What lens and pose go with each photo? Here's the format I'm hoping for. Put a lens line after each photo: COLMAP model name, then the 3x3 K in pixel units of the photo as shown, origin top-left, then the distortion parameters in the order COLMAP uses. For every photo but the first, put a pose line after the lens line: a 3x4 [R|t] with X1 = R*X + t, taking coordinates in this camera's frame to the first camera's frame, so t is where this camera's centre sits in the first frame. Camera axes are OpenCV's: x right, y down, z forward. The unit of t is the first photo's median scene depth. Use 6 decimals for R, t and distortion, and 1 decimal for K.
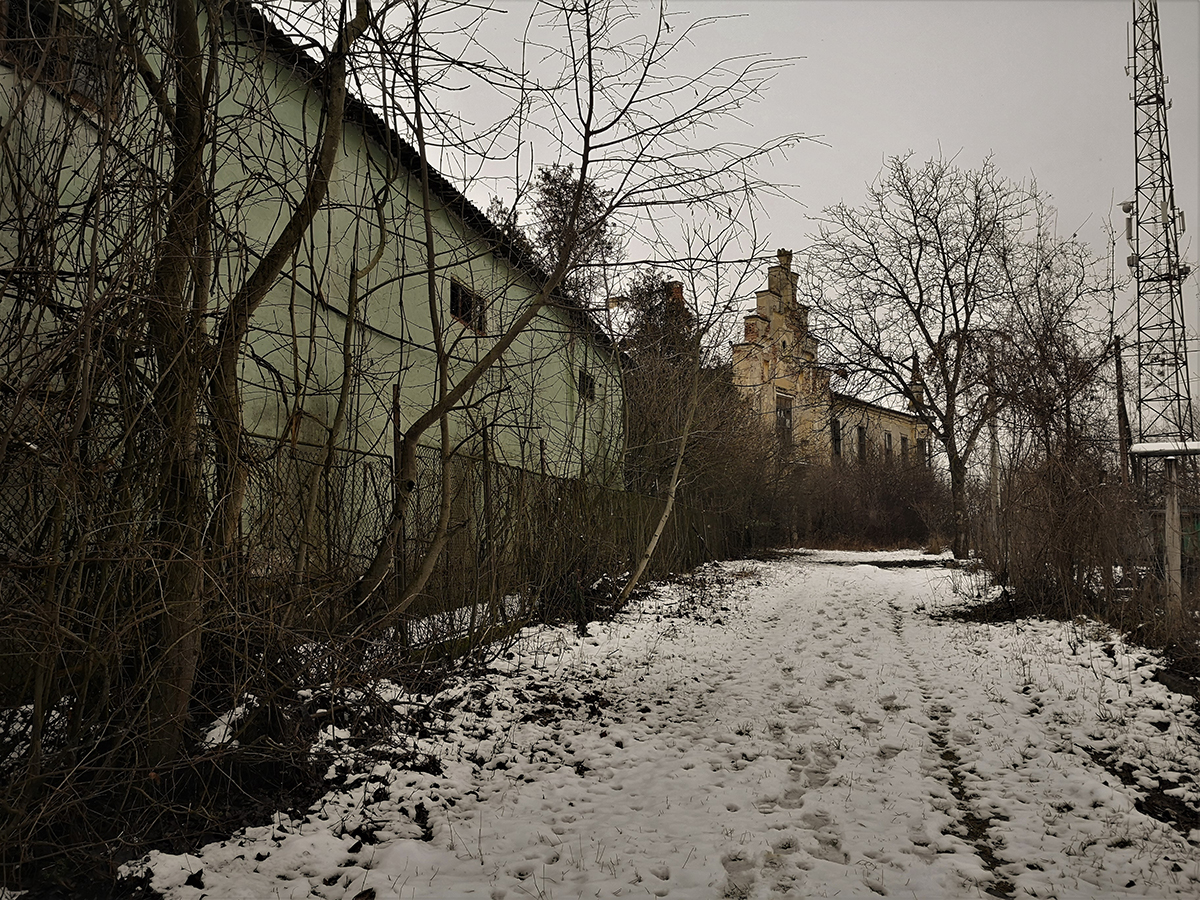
lens RADIAL K [[950.5, 0, 596.3], [0, 950.5, 470.4], [0, 0, 1]] dist [0.042889, -0.075284]
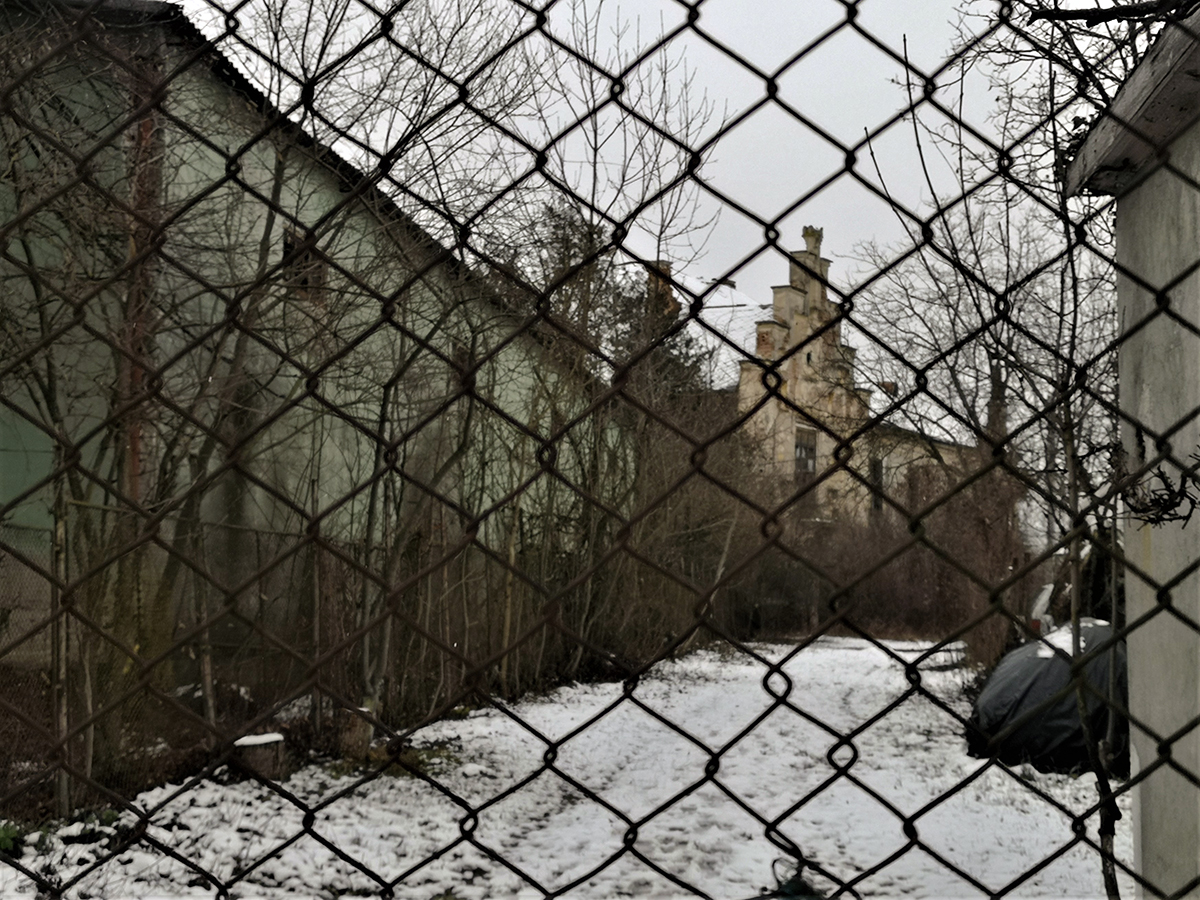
lens RADIAL K [[1804.8, 0, 610.0], [0, 1804.8, 443.3], [0, 0, 1]] dist [0.074097, 0.000000]
pose [[0.995823, 0.036679, 0.083619, -0.070239], [-0.034221, 0.998944, -0.030646, -0.019195], [-0.084655, 0.027656, 0.996026, -0.378019]]
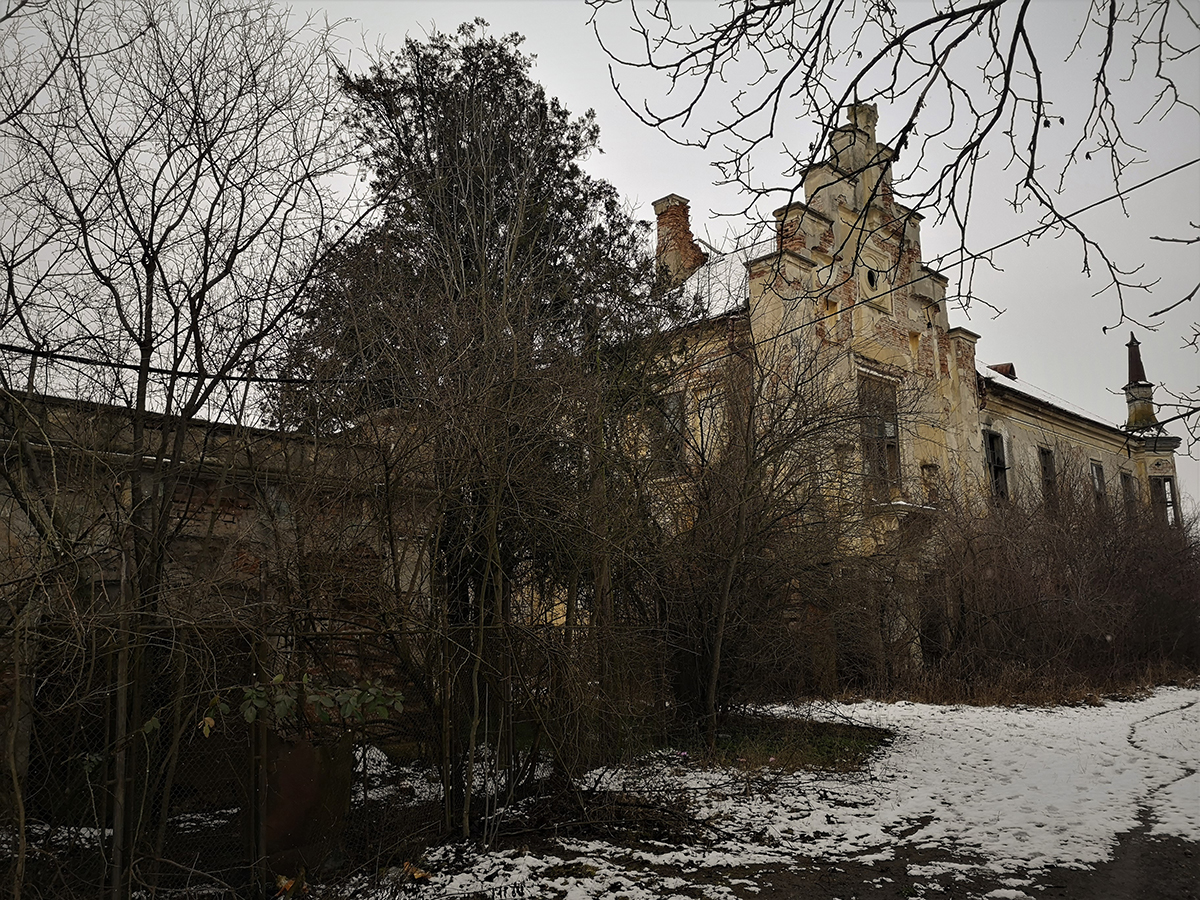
lens RADIAL K [[1002.0, 0, 609.3], [0, 1002.0, 465.4], [0, 0, 1]] dist [0.006518, -0.040552]
pose [[0.988441, -0.048451, -0.143654, 0.135317], [0.032930, 0.993549, -0.108520, 0.021828], [0.147985, 0.102535, 0.983660, 0.479070]]
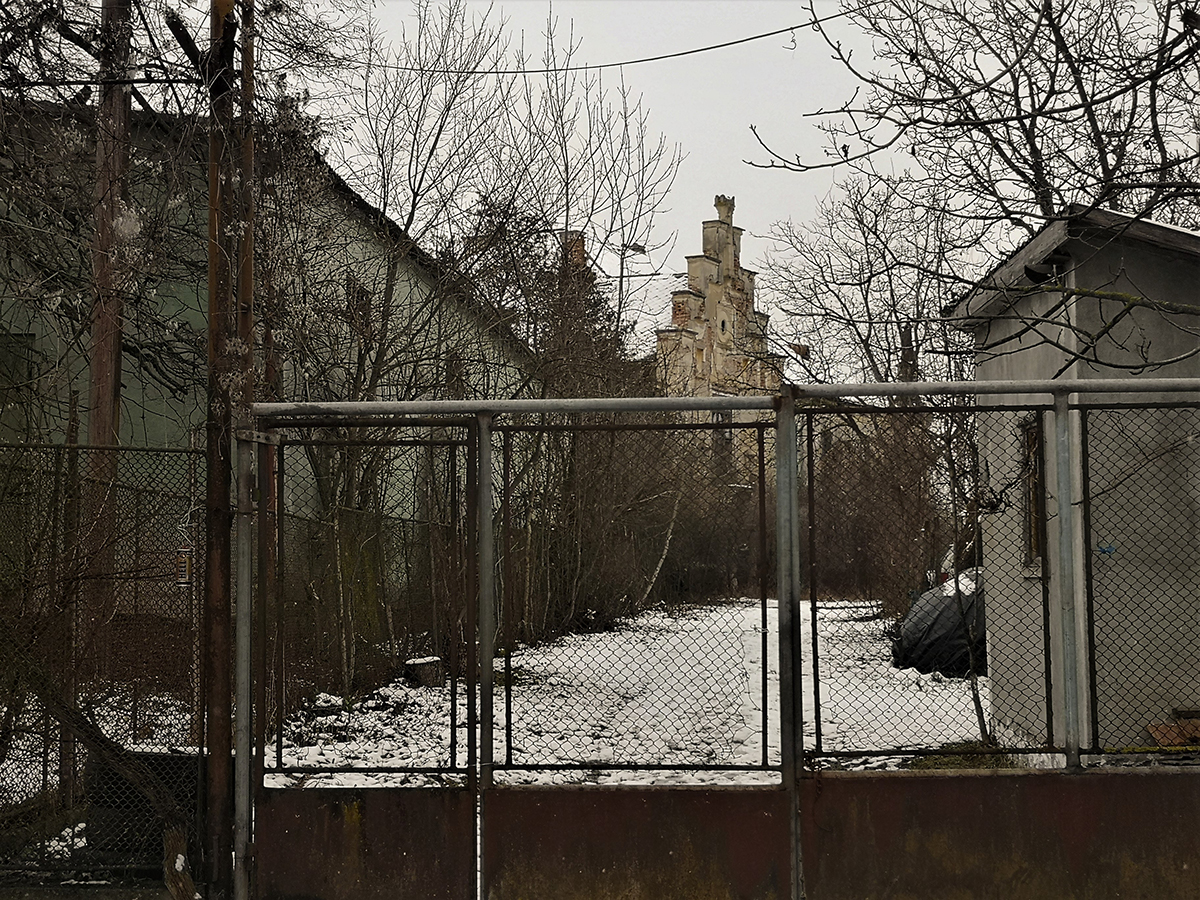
lens RADIAL K [[1947.7, 0, 590.5], [0, 1947.7, 446.1], [0, 0, 1]] dist [0.093527, 0.000000]
pose [[0.990945, 0.013505, 0.133584, -0.110148], [-0.012471, 0.999885, -0.008574, -0.024608], [-0.133684, 0.006831, 0.991000, -0.506073]]
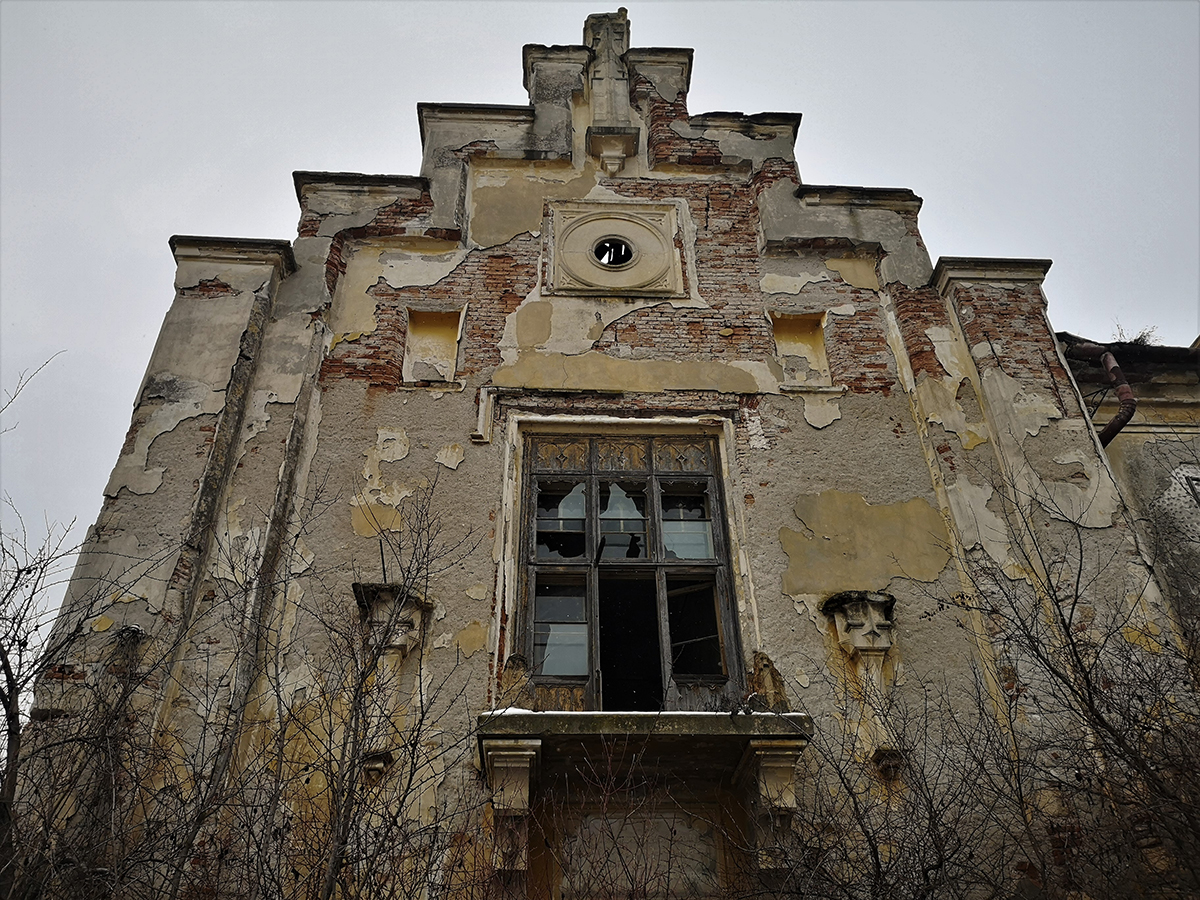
lens RADIAL K [[950.5, 0, 599.3], [0, 950.5, 456.9], [0, 0, 1]] dist [0.042889, -0.075284]
pose [[0.631605, -0.475459, -0.612384, 0.325117], [0.073299, 0.822959, -0.563352, 0.042656], [0.771818, 0.310929, 0.554635, 0.914474]]
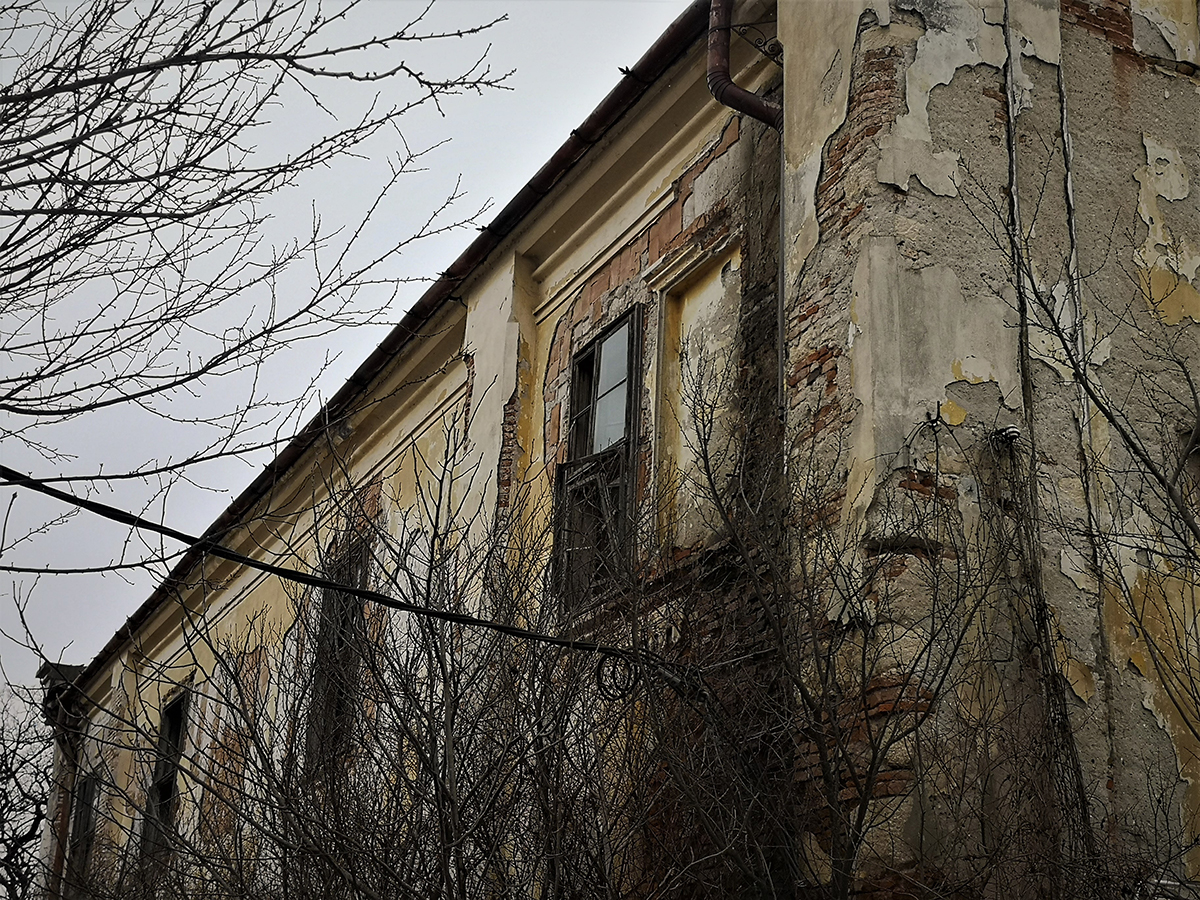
lens RADIAL K [[1791.9, 0, 606.4], [0, 1791.9, 473.1], [0, 0, 1]] dist [0.058489, 0.000000]
pose [[0.877586, -0.148976, -0.455685, 0.214225], [0.006657, 0.954189, -0.299131, 0.032844], [0.479373, 0.259480, 0.838374, 0.768368]]
